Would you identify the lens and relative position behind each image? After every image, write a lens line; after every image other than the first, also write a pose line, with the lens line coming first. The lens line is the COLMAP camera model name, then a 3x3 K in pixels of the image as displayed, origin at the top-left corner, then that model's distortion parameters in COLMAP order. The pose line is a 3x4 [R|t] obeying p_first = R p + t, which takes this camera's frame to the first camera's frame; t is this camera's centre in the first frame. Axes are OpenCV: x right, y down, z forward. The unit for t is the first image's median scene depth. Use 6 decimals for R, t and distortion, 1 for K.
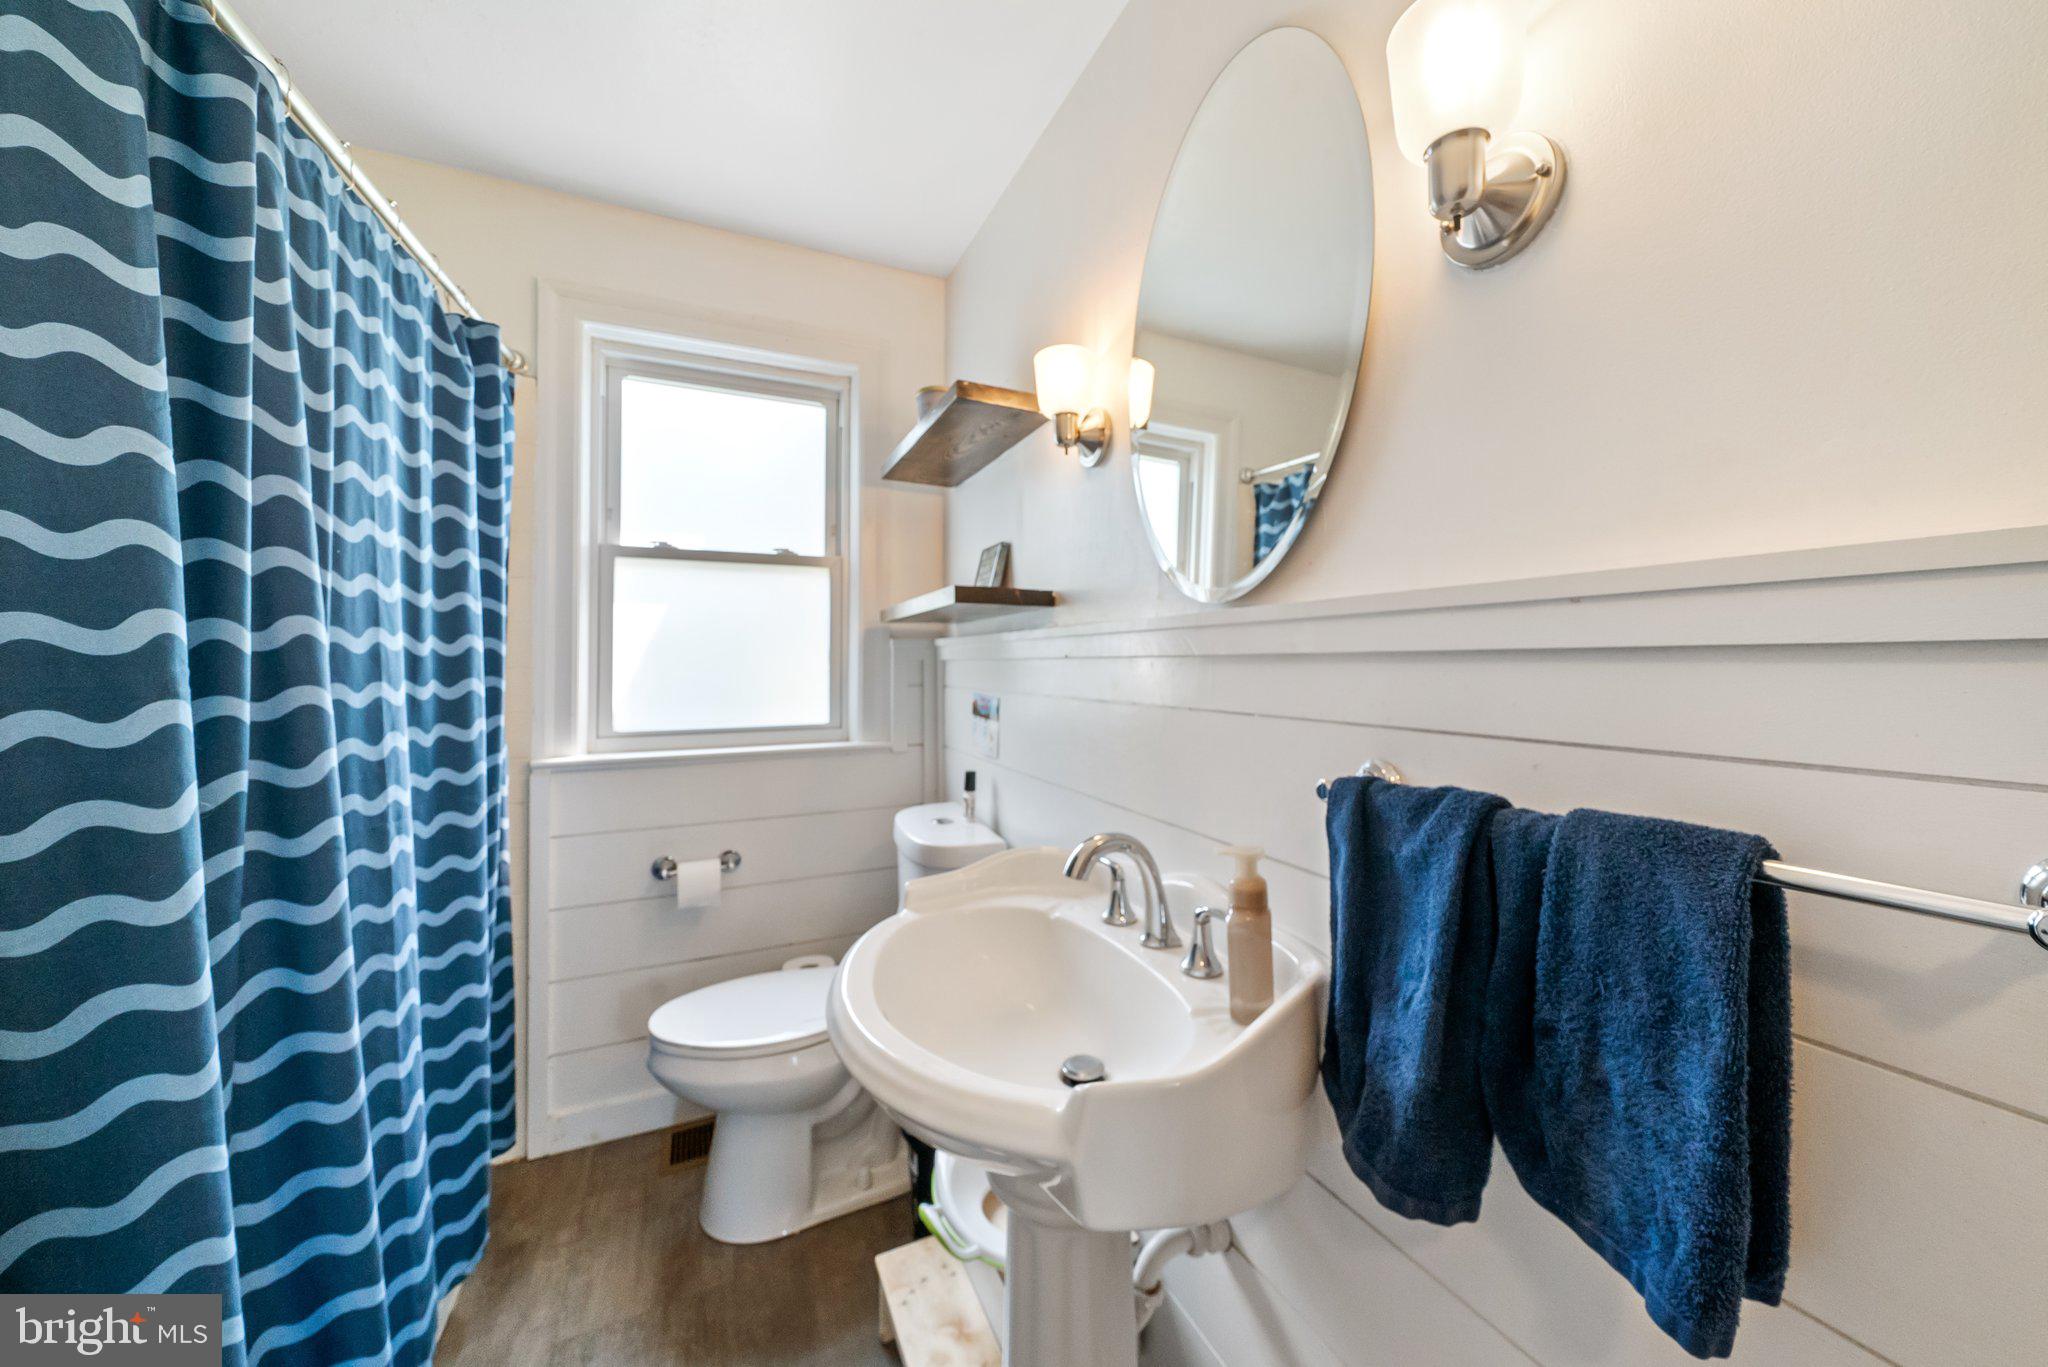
lens RADIAL K [[719.0, 0, 1035.7], [0, 719.0, 652.3], [0, 0, 1]] dist [-0.002455, -0.000146]
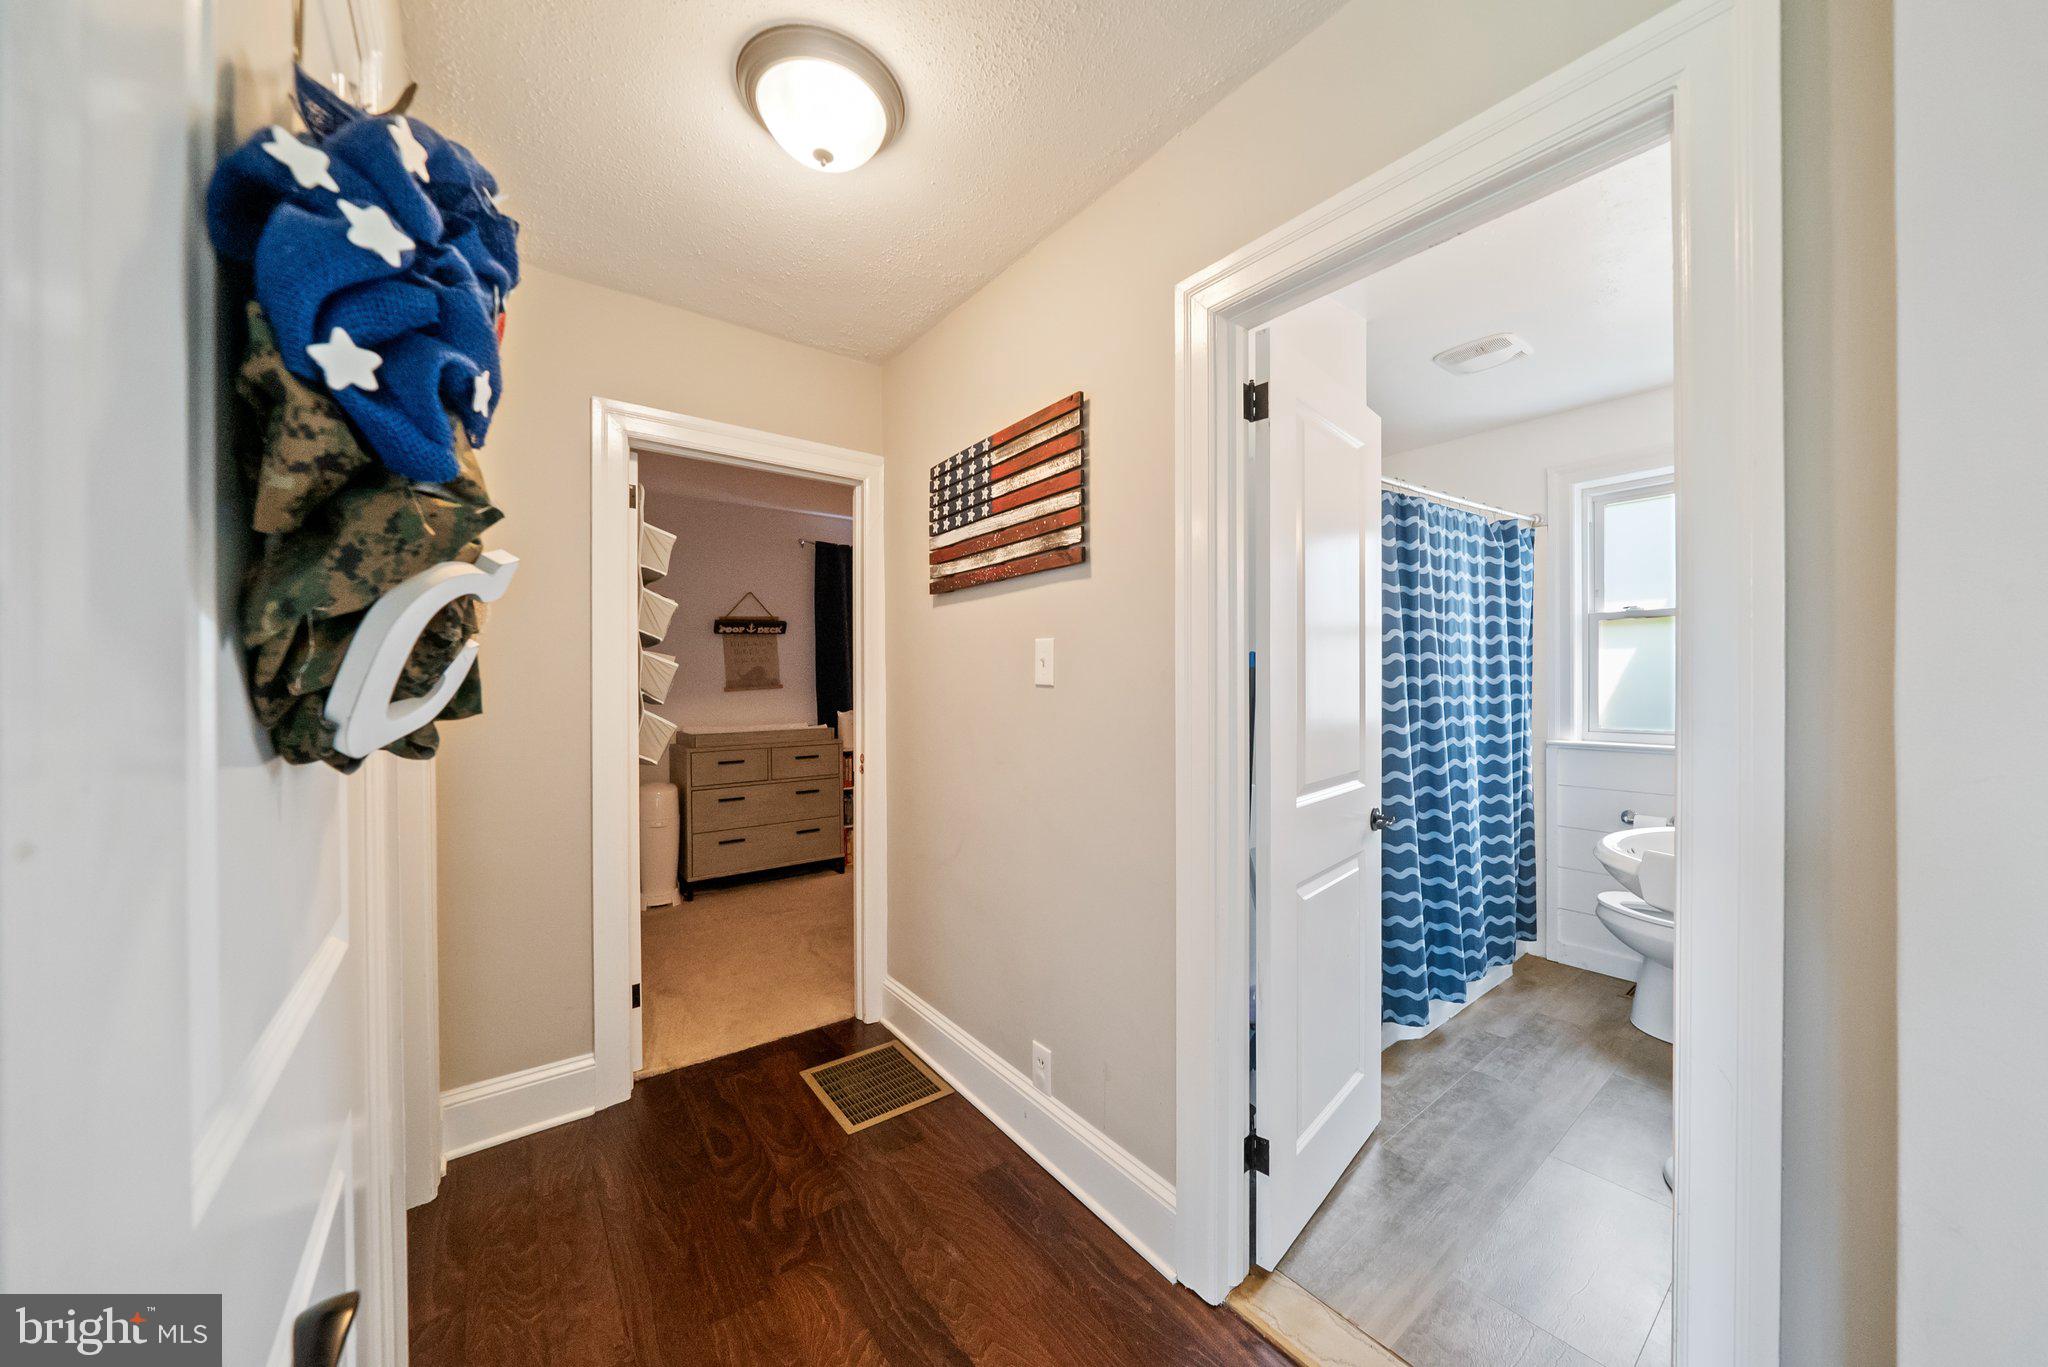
lens RADIAL K [[711.8, 0, 1035.8], [0, 711.8, 681.2], [0, 0, 1]] dist [-0.007685, -0.000098]
pose [[0.215980, 0.004066, -0.976389, 1.085269], [0.020149, 0.999760, 0.008620, -0.055142], [0.976190, -0.021535, 0.215846, -0.908659]]
